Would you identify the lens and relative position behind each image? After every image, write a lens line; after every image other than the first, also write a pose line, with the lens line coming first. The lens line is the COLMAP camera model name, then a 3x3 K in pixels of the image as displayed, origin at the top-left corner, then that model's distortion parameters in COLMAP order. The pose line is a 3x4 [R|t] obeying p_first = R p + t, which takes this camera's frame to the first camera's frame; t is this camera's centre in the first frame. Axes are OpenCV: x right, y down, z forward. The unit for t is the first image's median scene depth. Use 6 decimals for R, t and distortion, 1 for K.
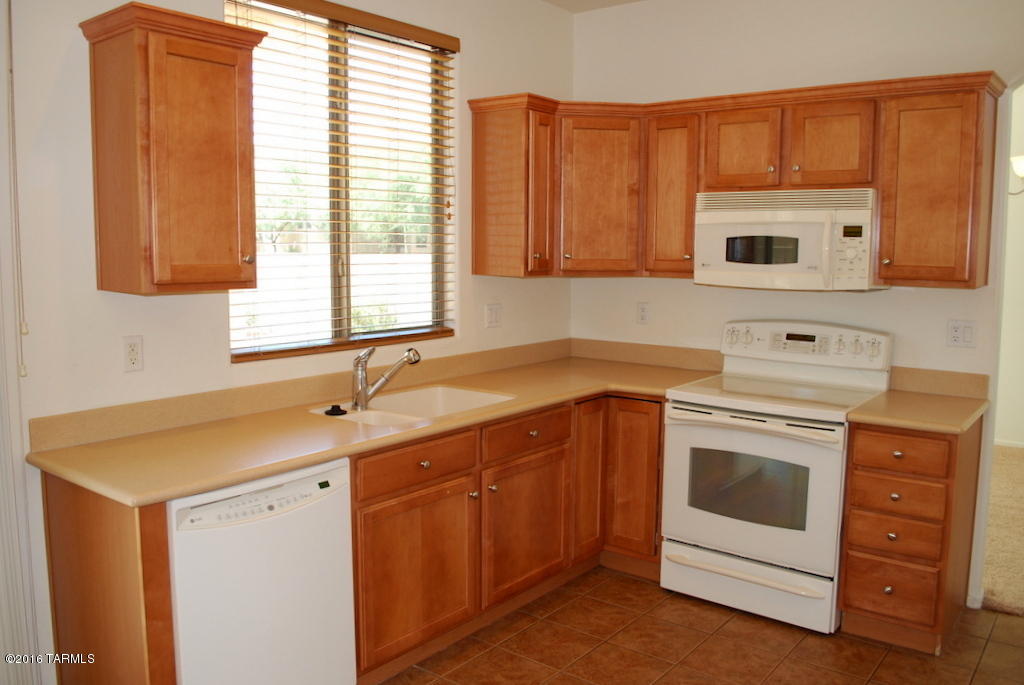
lens RADIAL K [[828.3, 0, 512.0], [0, 828.3, 342.5], [0, 0, 1]] dist [-0.085775, 0.005706]
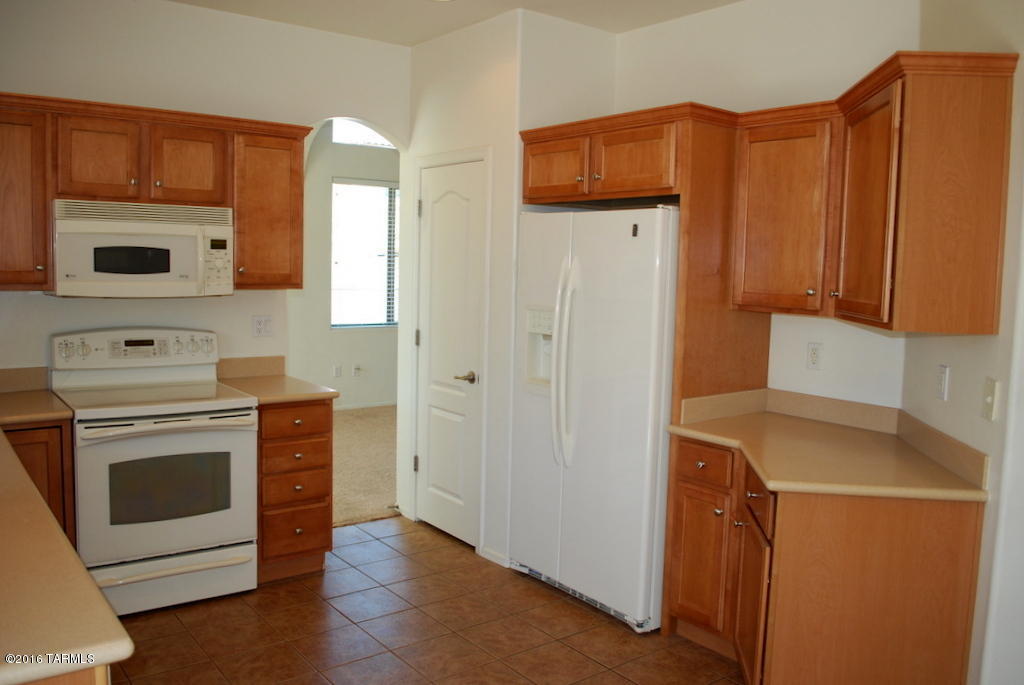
lens RADIAL K [[828.3, 0, 512.0], [0, 828.3, 342.5], [0, 0, 1]] dist [-0.085775, 0.005706]
pose [[0.247271, -0.090493, 0.964711, -0.572179], [0.088828, 0.993554, 0.070430, -0.040093], [-0.964866, 0.068278, 0.253716, 0.293195]]
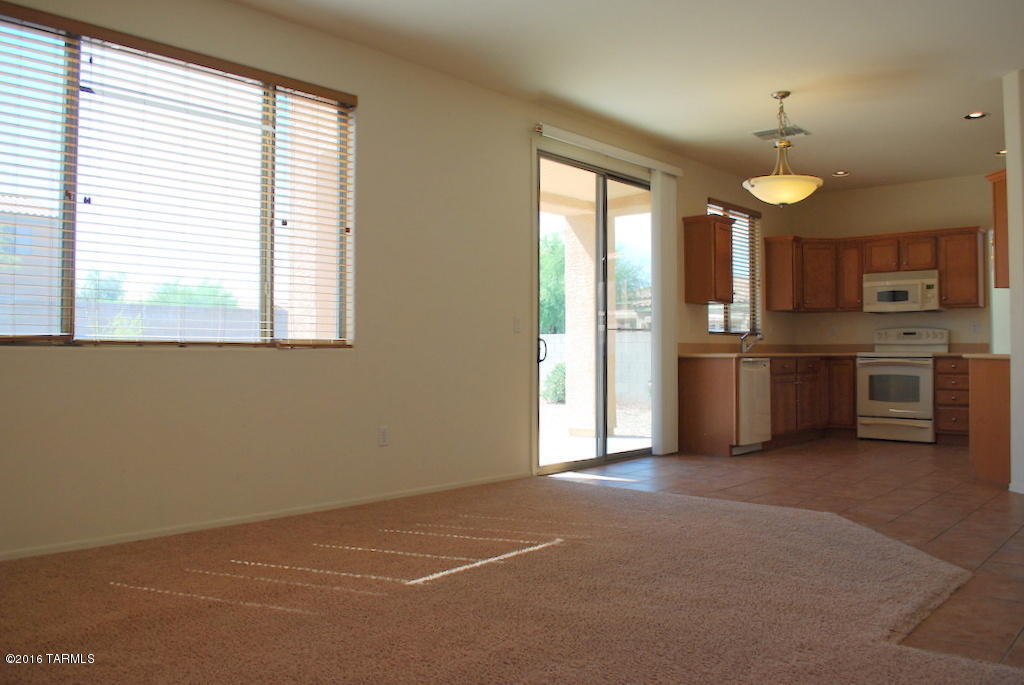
lens RADIAL K [[837.1, 0, 512.0], [0, 837.1, 342.5], [0, 0, 1]] dist [-0.078645, 0.002818]
pose [[0.998310, -0.006310, -0.057777, -0.708791], [-0.001407, 0.991173, -0.132565, 0.360864], [0.058104, 0.132422, 0.989489, -1.524755]]
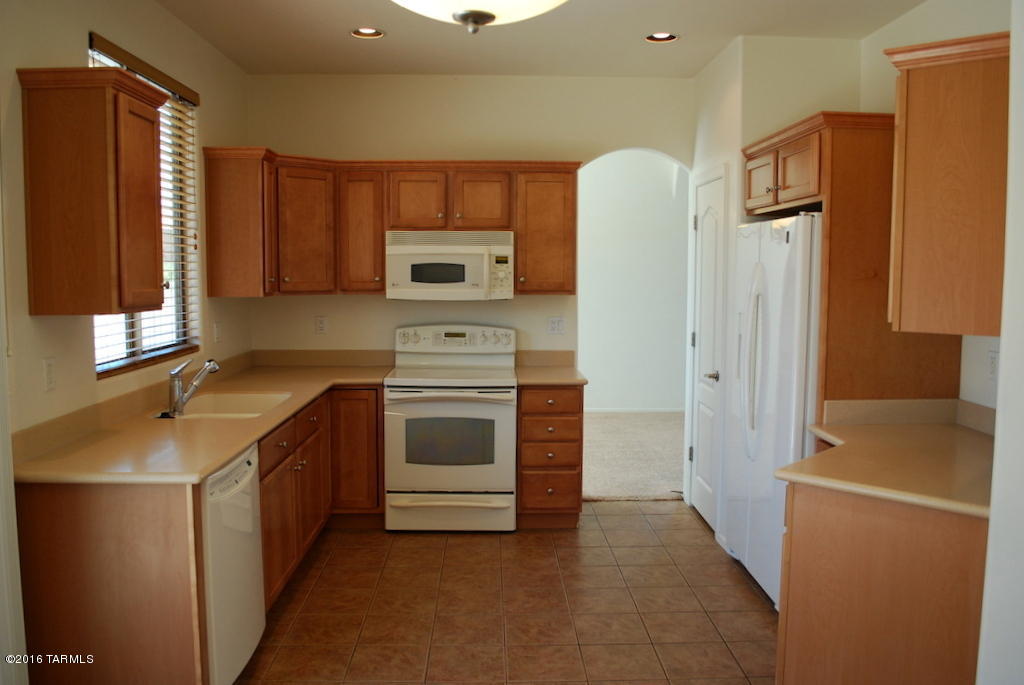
lens RADIAL K [[828.3, 0, 512.0], [0, 828.3, 342.5], [0, 0, 1]] dist [-0.085775, 0.005706]
pose [[0.771182, -0.059185, 0.633857, -0.503963], [0.074683, 0.997205, 0.002249, 0.011783], [-0.632219, 0.045604, 0.773447, -0.167724]]
